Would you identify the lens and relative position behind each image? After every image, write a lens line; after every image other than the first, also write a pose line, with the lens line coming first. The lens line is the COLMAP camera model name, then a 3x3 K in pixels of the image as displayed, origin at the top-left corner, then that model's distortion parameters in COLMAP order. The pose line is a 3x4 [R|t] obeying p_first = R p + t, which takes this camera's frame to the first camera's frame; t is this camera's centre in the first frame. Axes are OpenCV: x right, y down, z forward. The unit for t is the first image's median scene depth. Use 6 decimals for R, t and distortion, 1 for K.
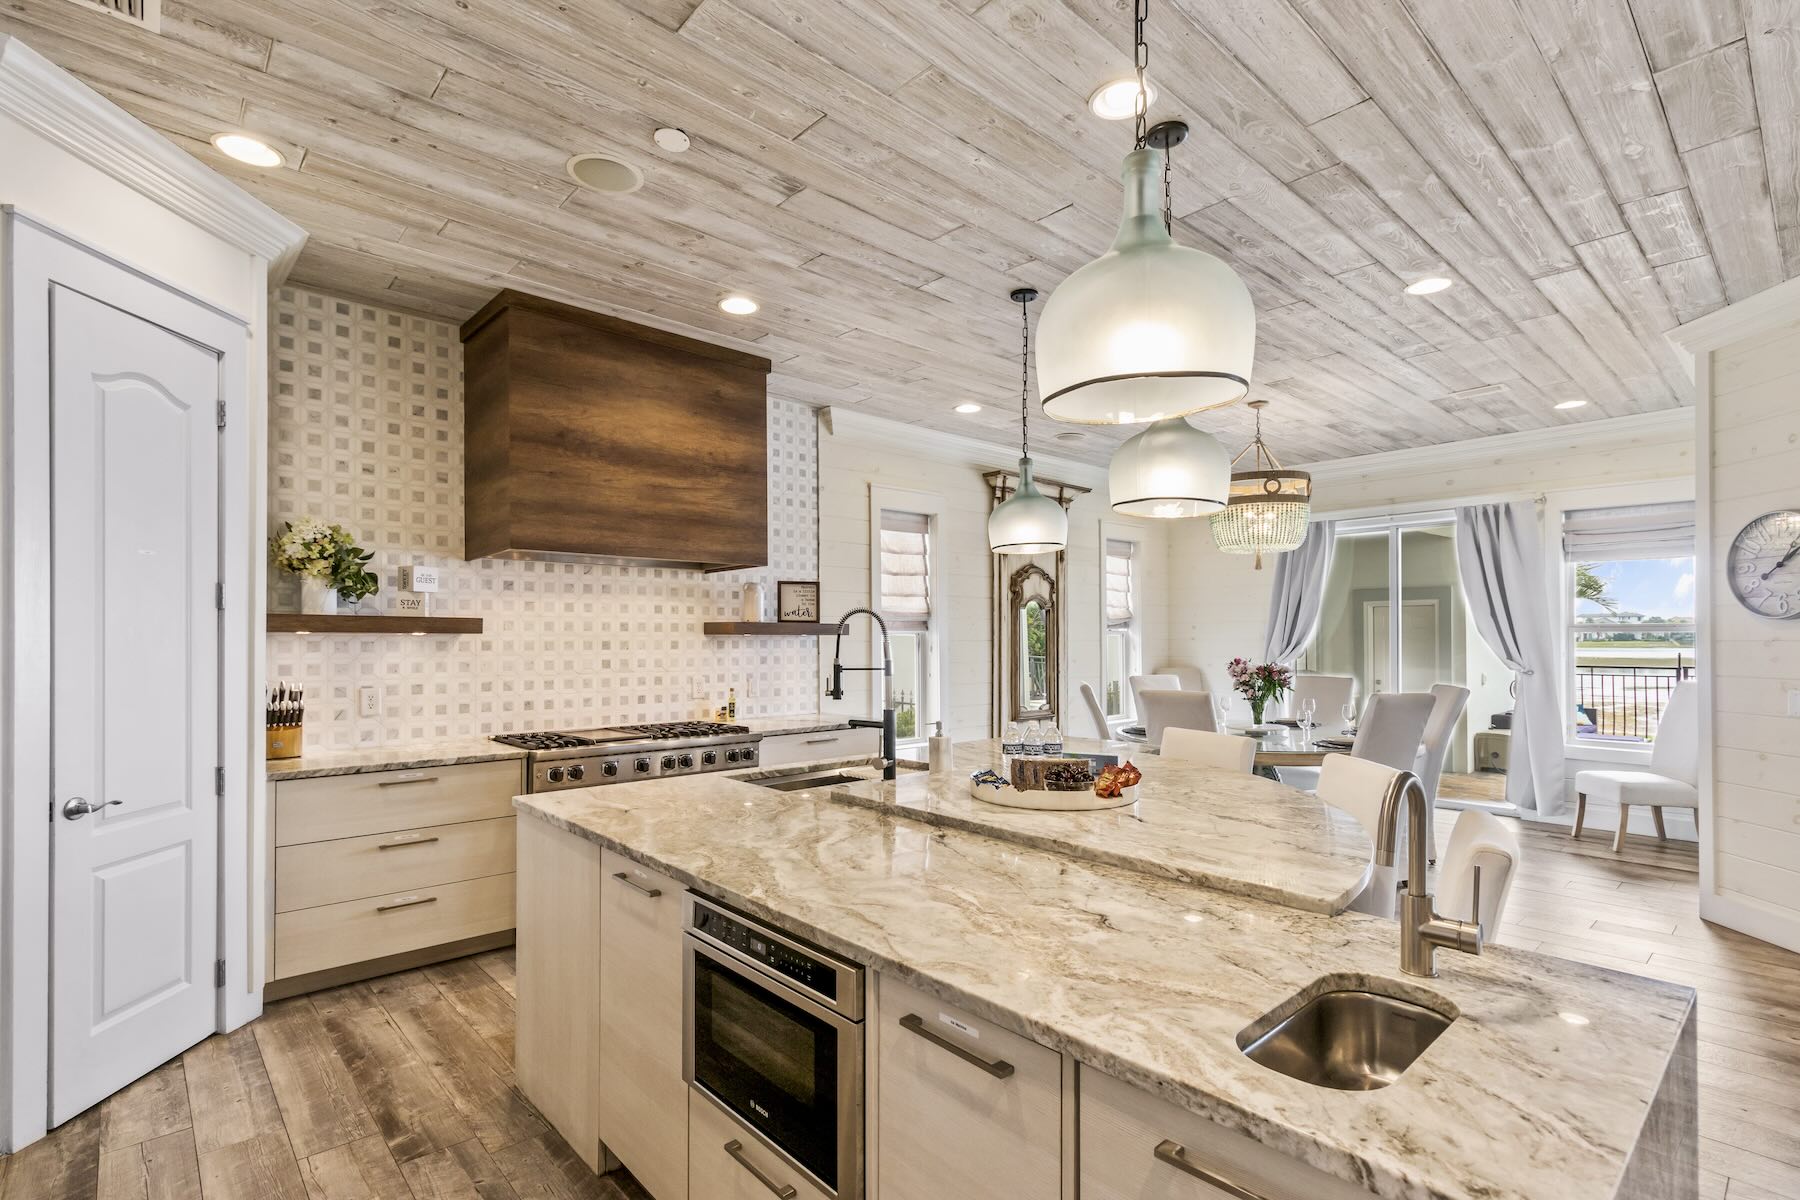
lens RADIAL K [[850.6, 0, 904.8], [0, 850.6, 633.9], [0, 0, 1]] dist [0.000076, 0.000744]
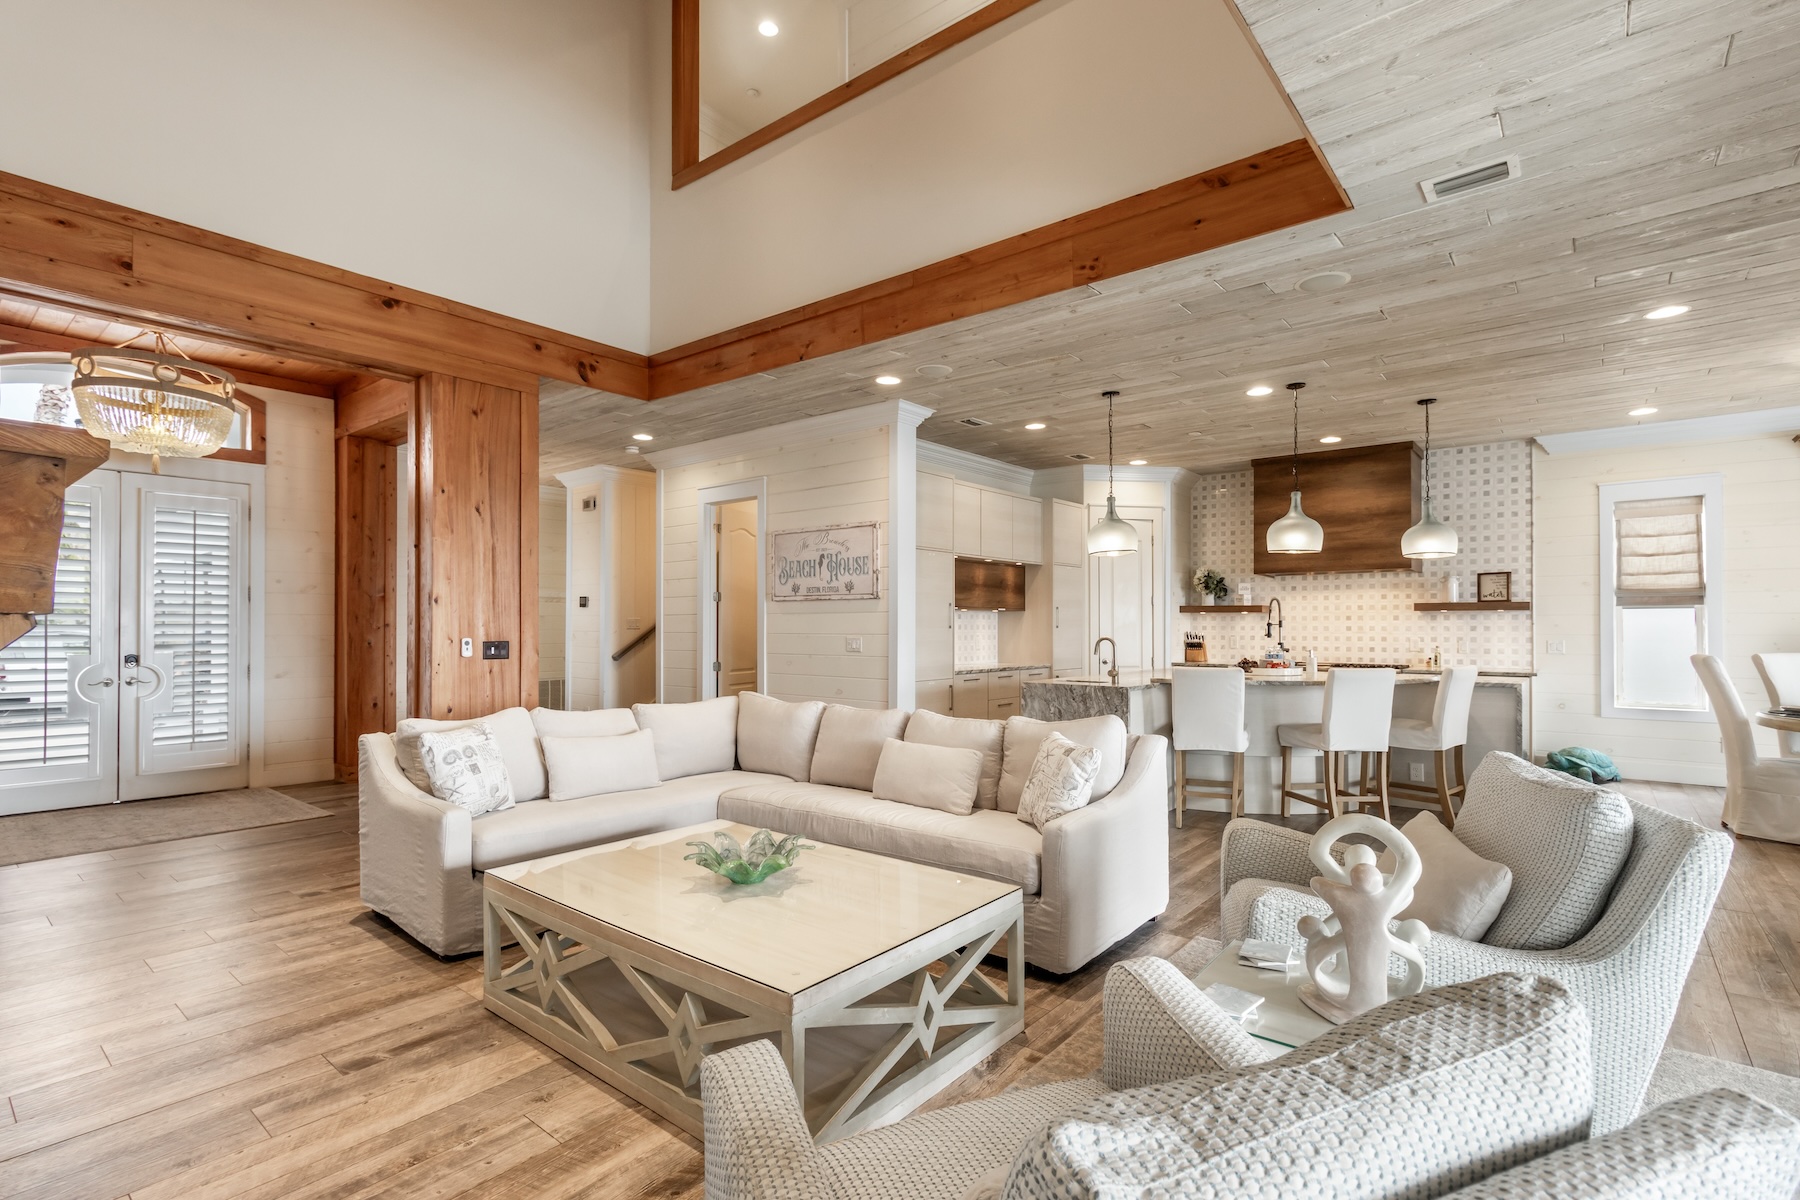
lens RADIAL K [[850.6, 0, 900.5], [0, 850.6, 622.2], [0, 0, 1]] dist [0.000076, 0.000744]
pose [[0.140436, -0.003383, -0.990084, 1.748455], [0.005656, 0.999981, -0.002614, 0.028809], [0.990074, -0.005233, 0.140453, -0.259876]]
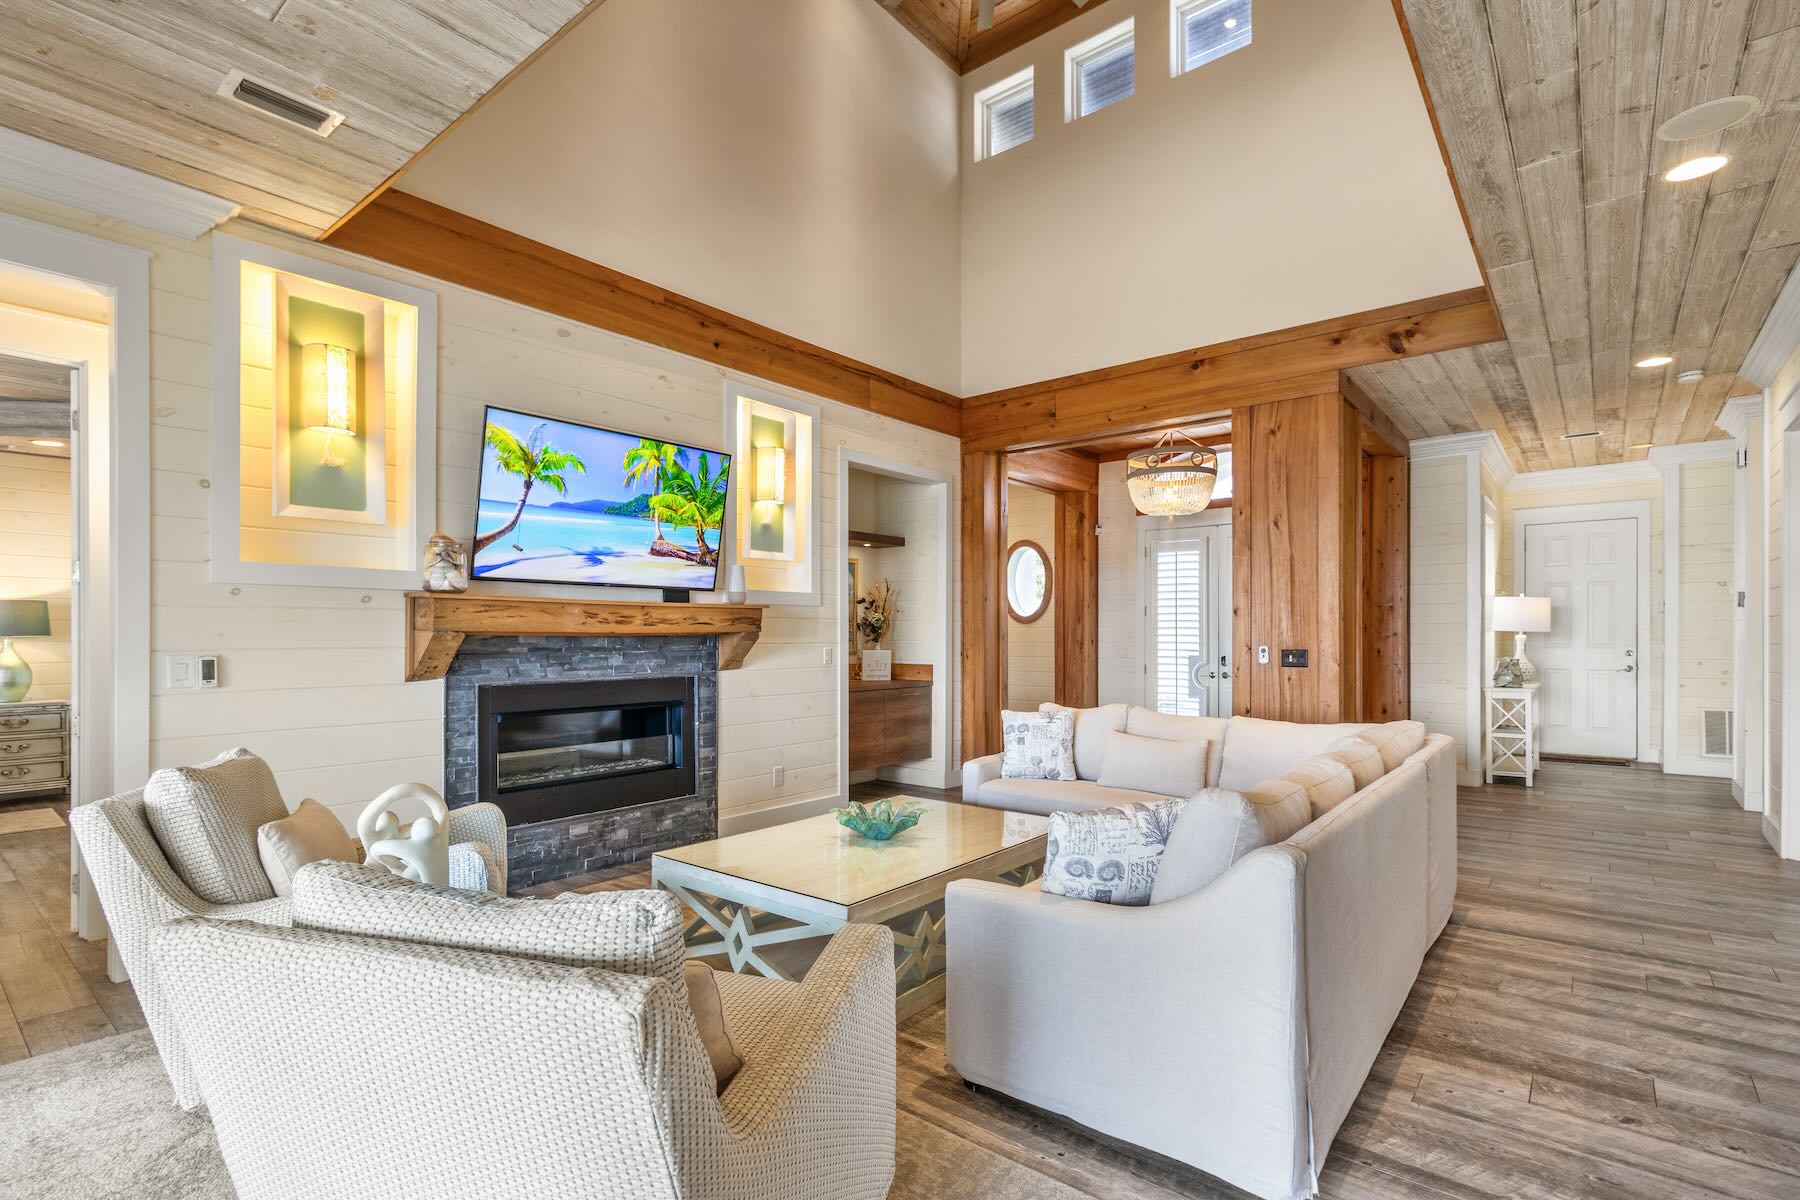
lens RADIAL K [[850.6, 0, 897.8], [0, 850.6, 641.6], [0, 0, 1]] dist [0.000076, 0.000744]
pose [[-0.990416, 0.004082, -0.138056, 1.056226], [0.004314, 0.999990, -0.001384, 0.039897], [0.138049, -0.001966, -0.990423, 0.694399]]
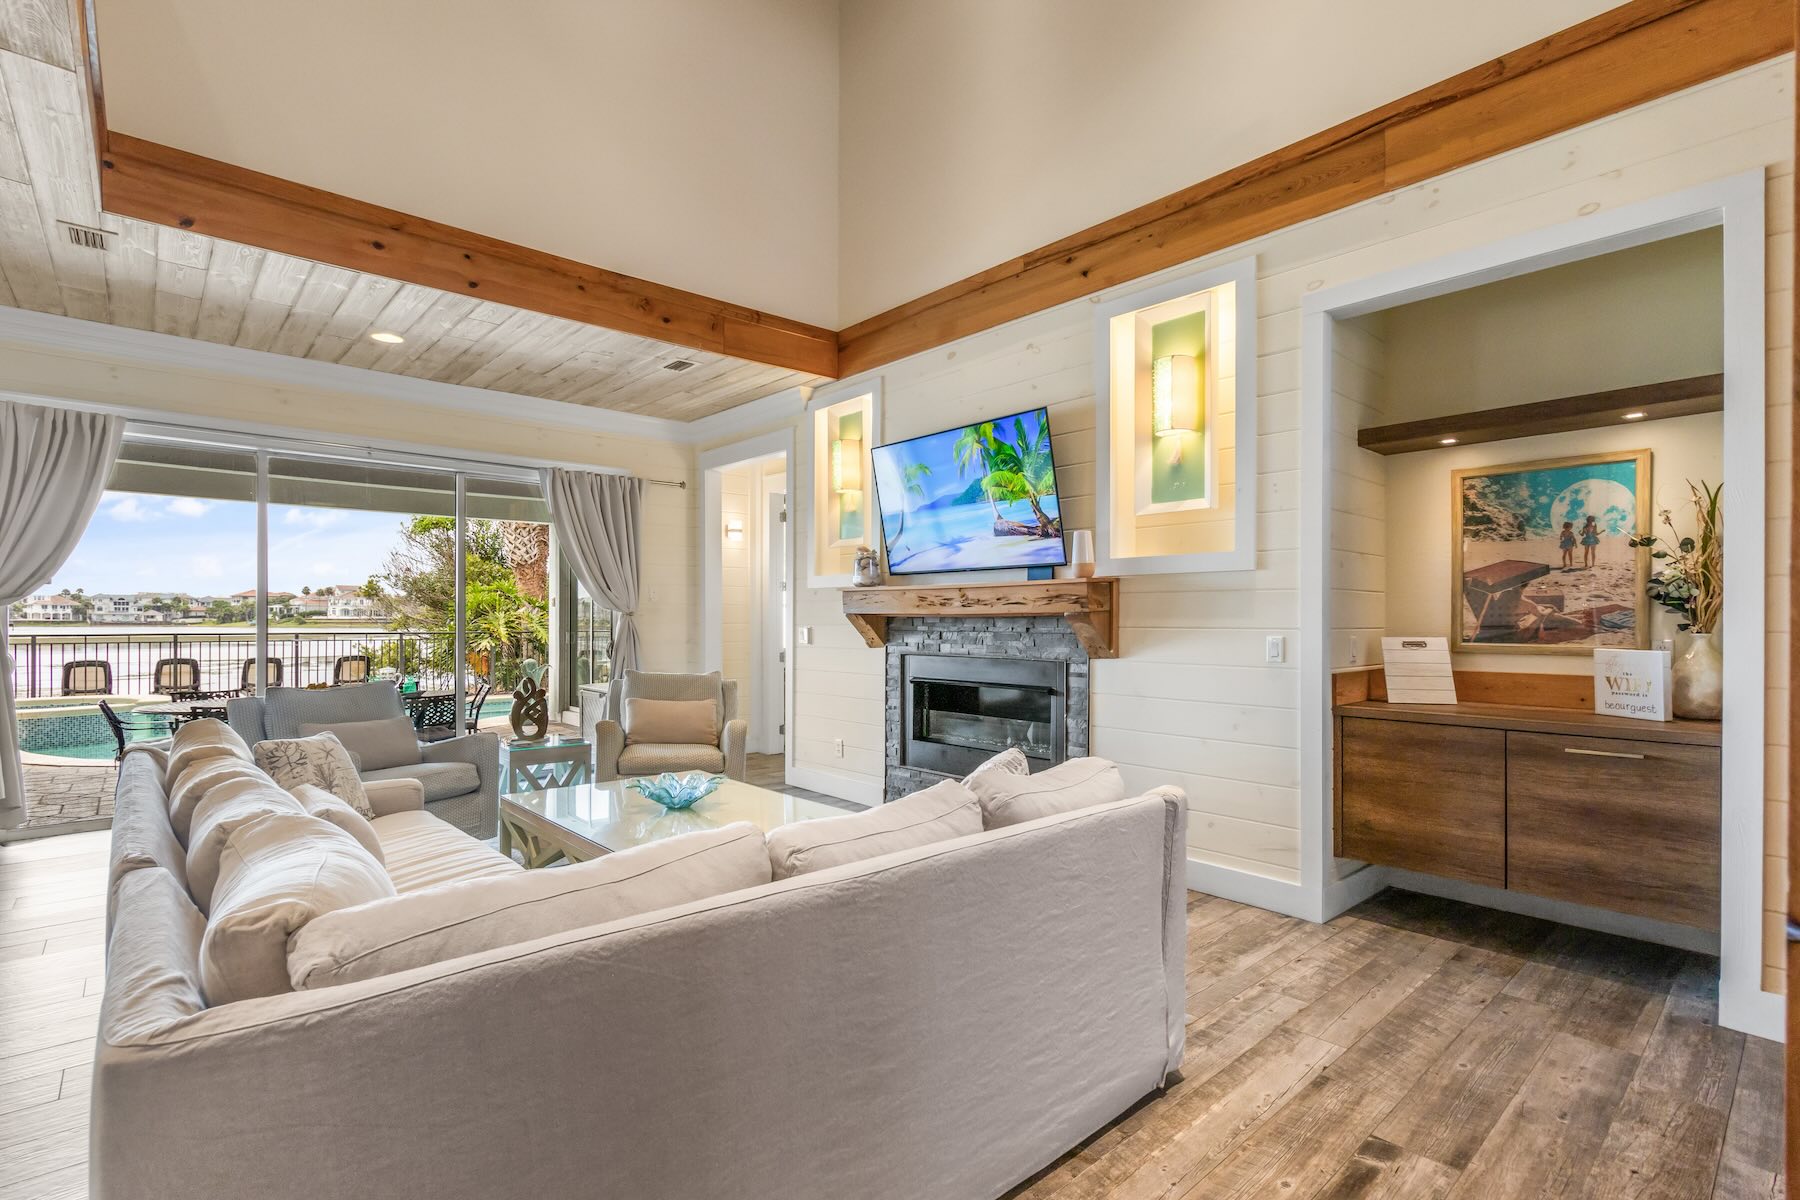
lens RADIAL K [[850.6, 0, 896.0], [0, 850.6, 627.4], [0, 0, 1]] dist [0.000076, 0.000744]
pose [[0.019685, -0.005828, 0.999789, -0.106259], [-0.012530, 0.999903, 0.006075, 0.038096], [-0.999728, -0.012647, 0.019610, -0.573803]]
